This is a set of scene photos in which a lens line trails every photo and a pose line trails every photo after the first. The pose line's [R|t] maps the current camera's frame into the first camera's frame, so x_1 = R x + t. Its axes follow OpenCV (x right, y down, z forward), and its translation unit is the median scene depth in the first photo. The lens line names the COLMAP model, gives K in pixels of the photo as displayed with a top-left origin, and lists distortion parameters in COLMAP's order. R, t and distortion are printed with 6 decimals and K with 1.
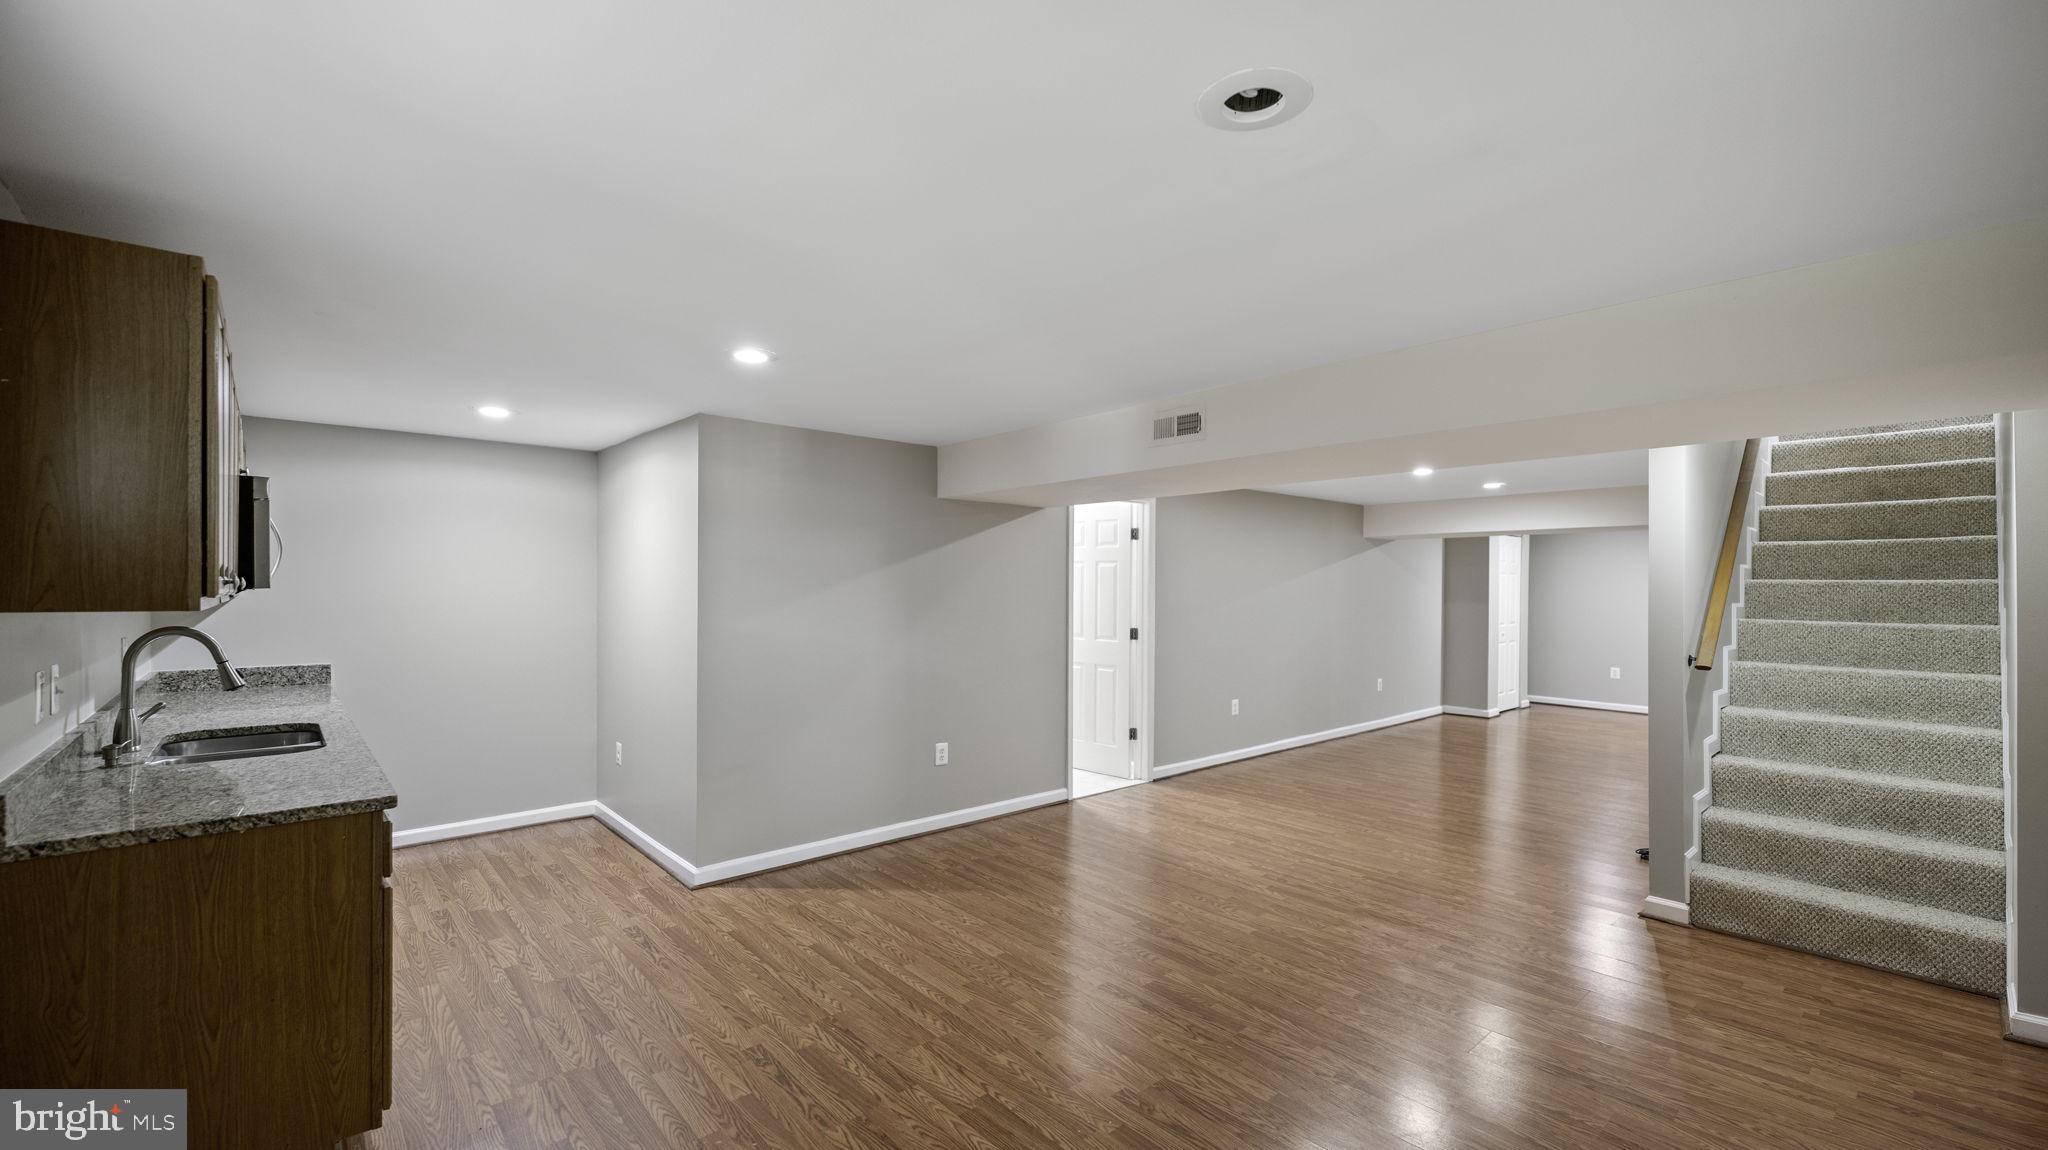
lens RADIAL K [[845.8, 0, 1022.2], [0, 845.8, 588.4], [0, 0, 1]] dist [0.000509, 0.000015]
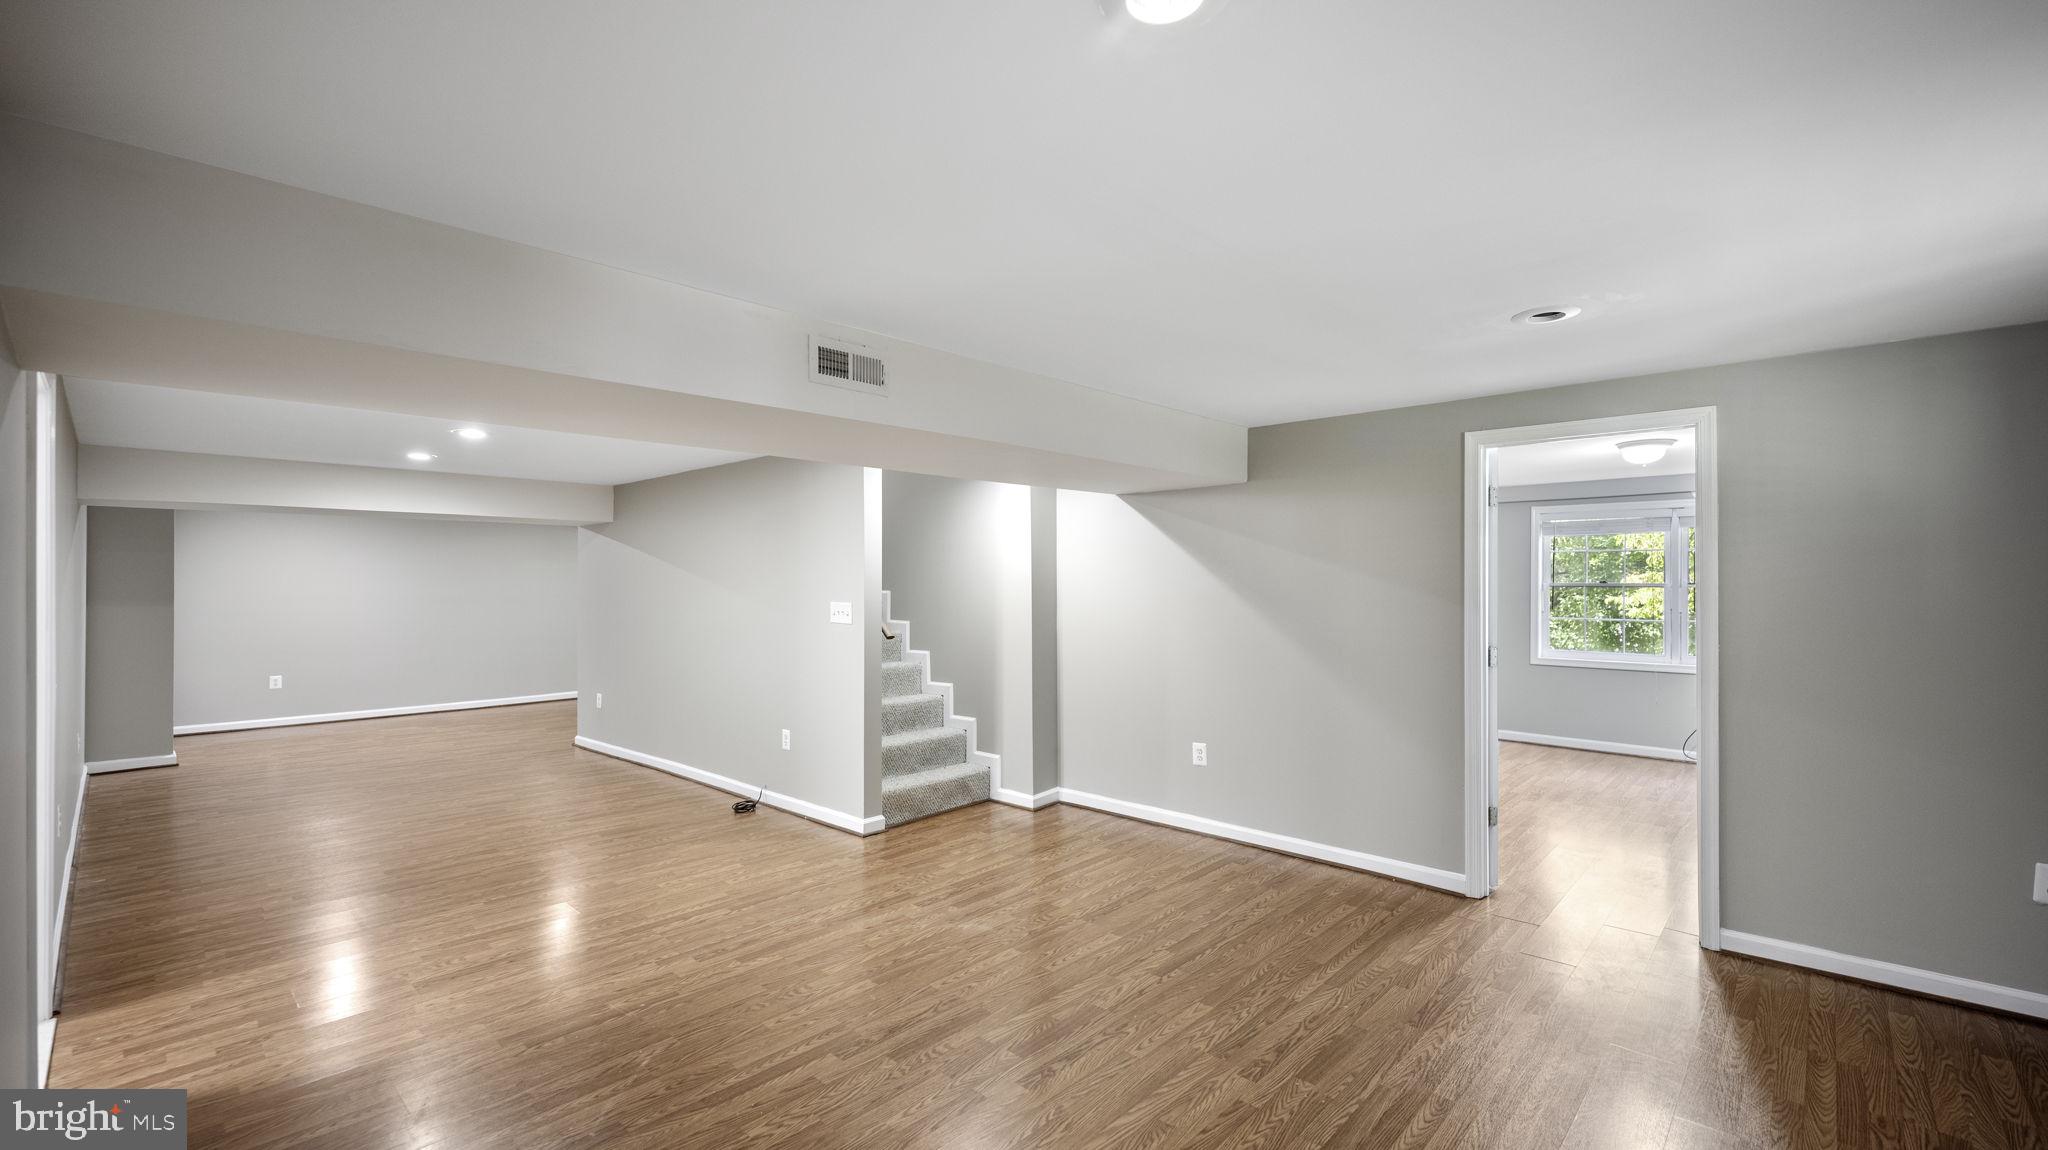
lens RADIAL K [[845.8, 0, 1022.2], [0, 845.8, 588.4], [0, 0, 1]] dist [0.000509, 0.000015]
pose [[-0.091003, -0.010531, 0.995795, -0.585238], [0.003726, 0.999933, 0.010916, -0.001096], [-0.995844, 0.004704, -0.090957, 0.921594]]
